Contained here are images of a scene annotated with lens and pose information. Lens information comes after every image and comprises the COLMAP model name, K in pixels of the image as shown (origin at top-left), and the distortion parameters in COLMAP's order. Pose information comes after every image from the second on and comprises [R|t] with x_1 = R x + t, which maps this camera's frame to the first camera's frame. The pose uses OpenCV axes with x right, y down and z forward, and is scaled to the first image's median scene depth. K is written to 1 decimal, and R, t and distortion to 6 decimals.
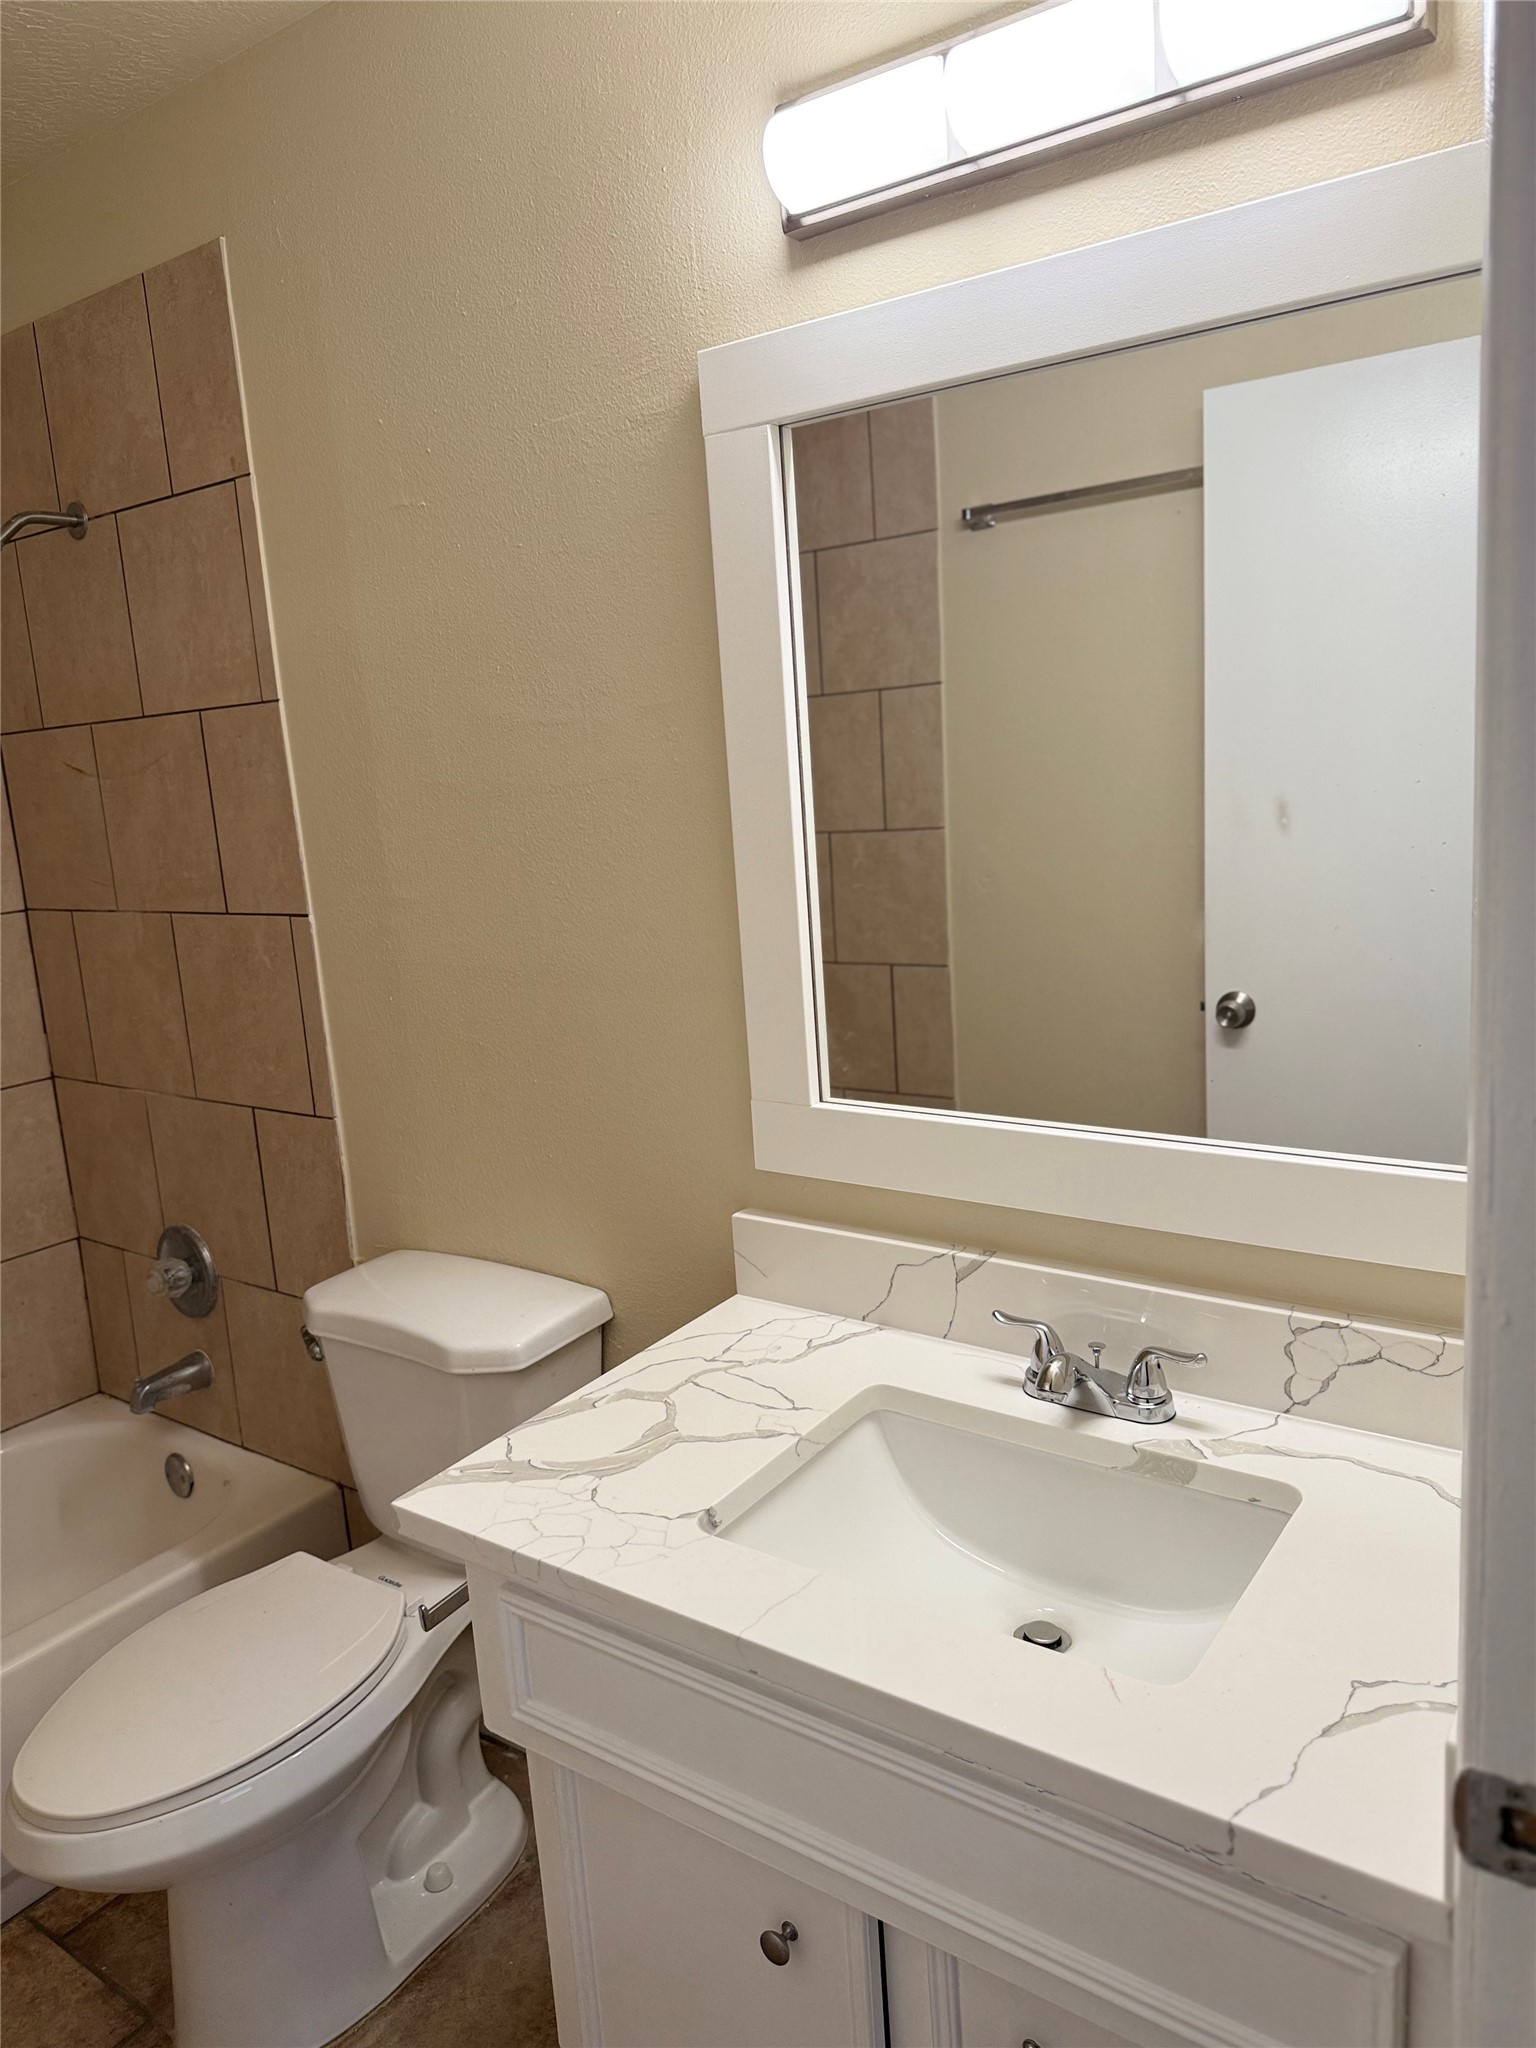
lens RADIAL K [[1423.9, 0, 758.5], [0, 1423.9, 1017.4], [0, 0, 1]] dist [0.121904, -0.193382]
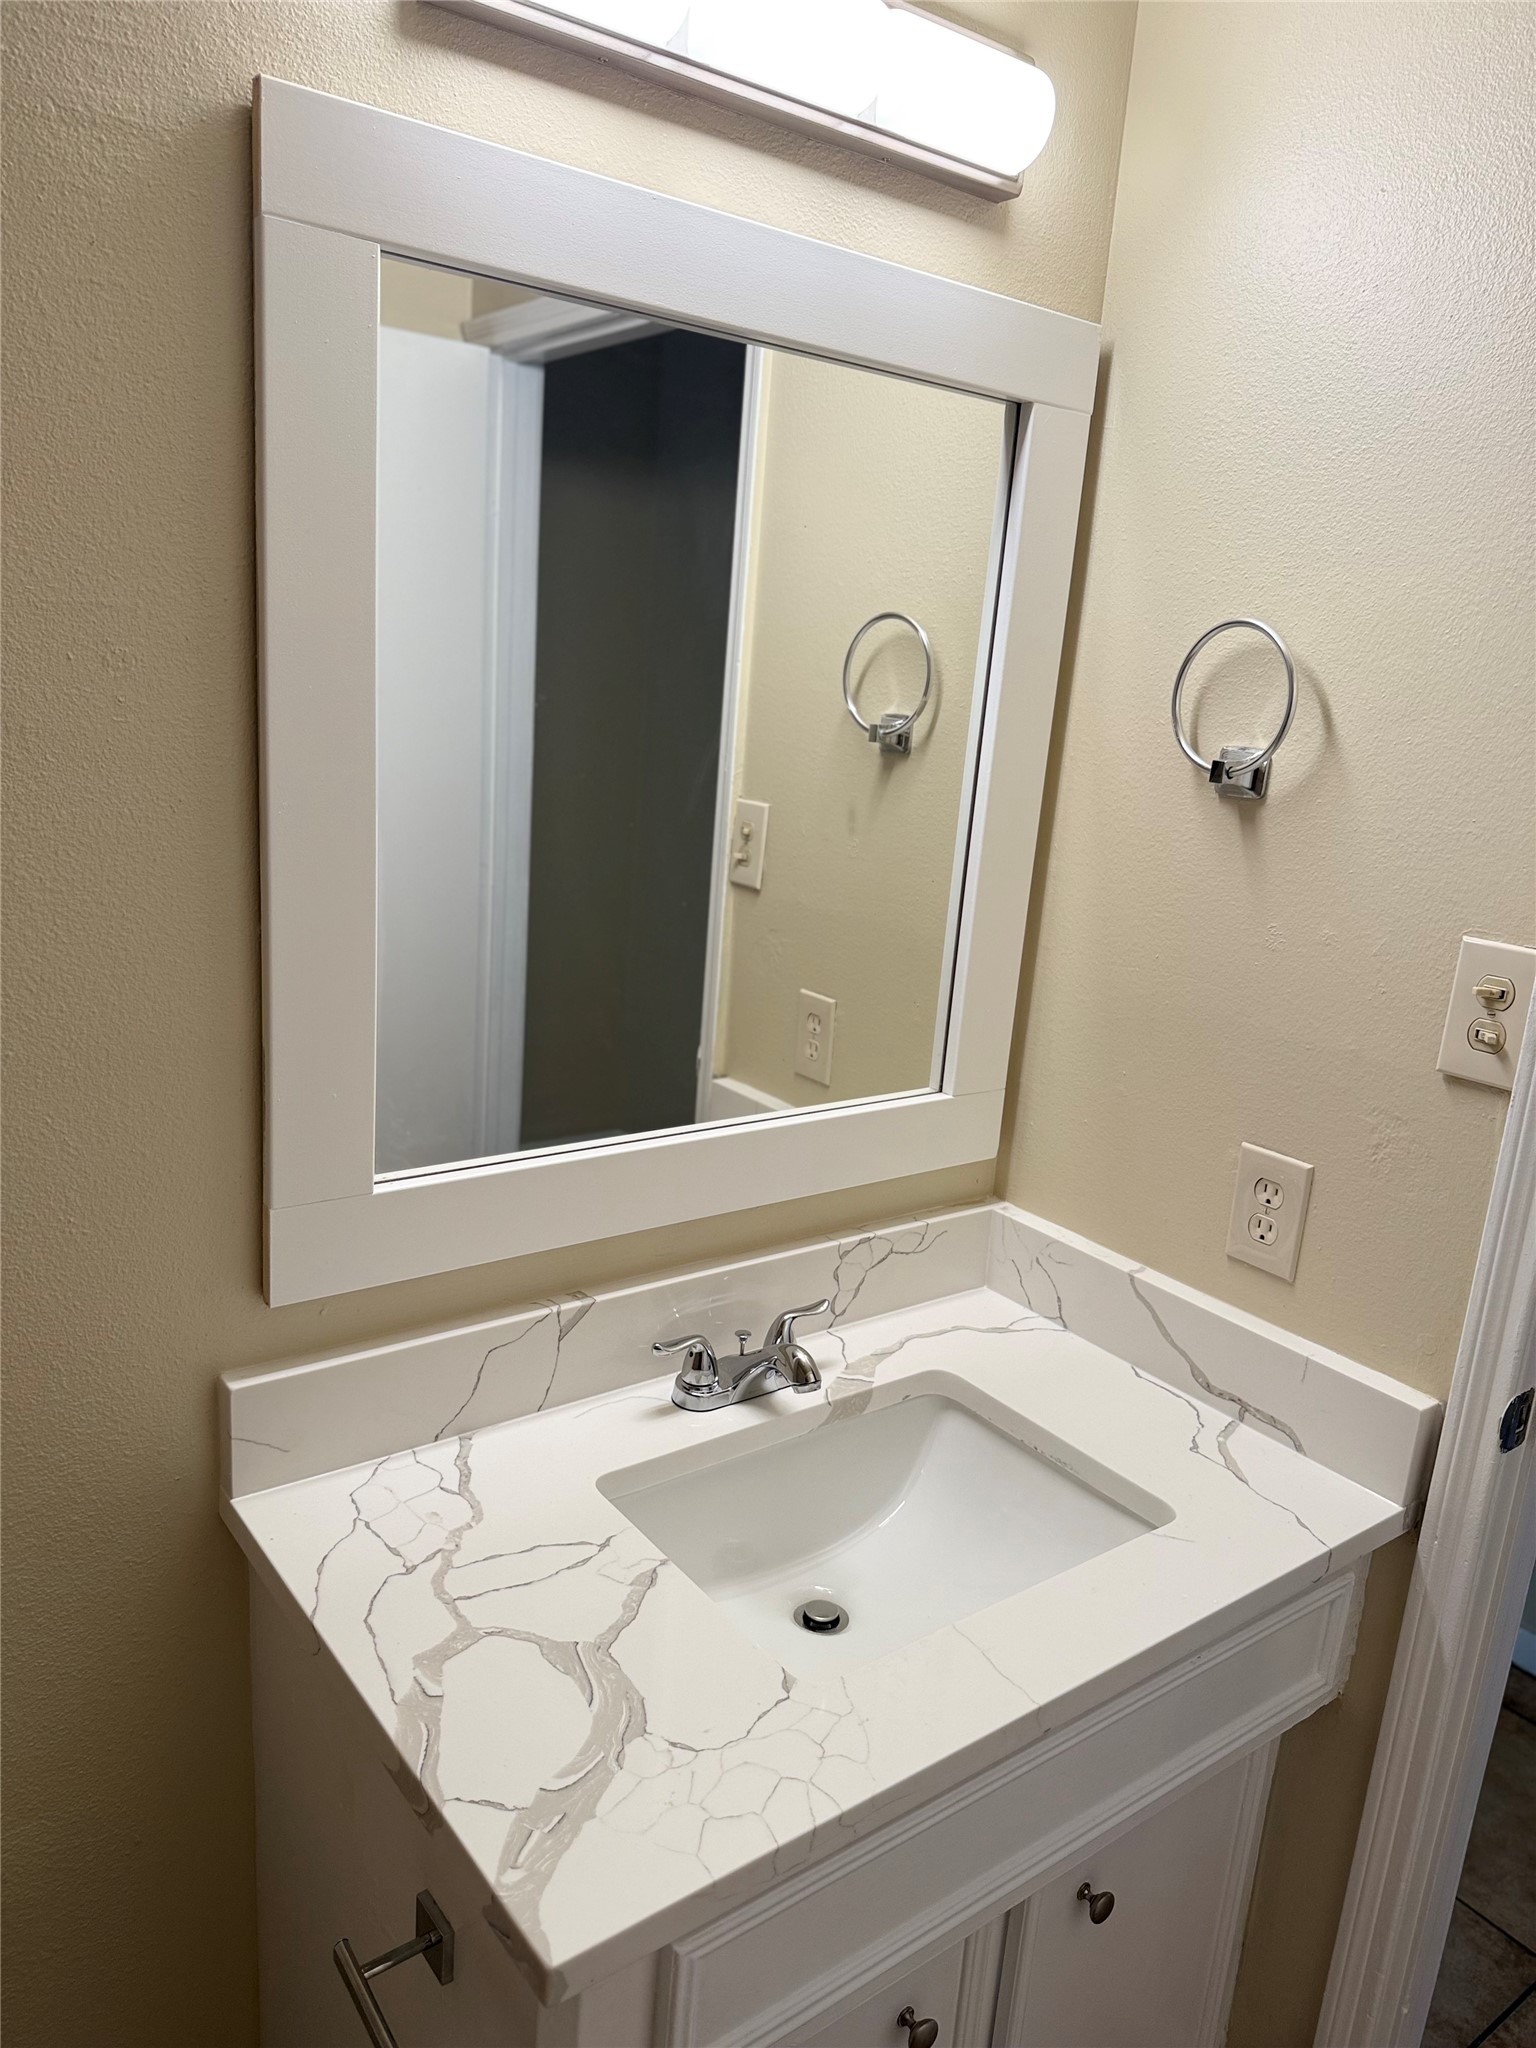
lens RADIAL K [[1423.9, 0, 758.5], [0, 1423.9, 1017.4], [0, 0, 1]] dist [0.121904, -0.193382]
pose [[0.295995, -0.127822, 0.946598, -0.695952], [0.100024, 0.989705, 0.102366, -0.096368], [-0.949938, 0.064383, 0.305733, 0.670593]]
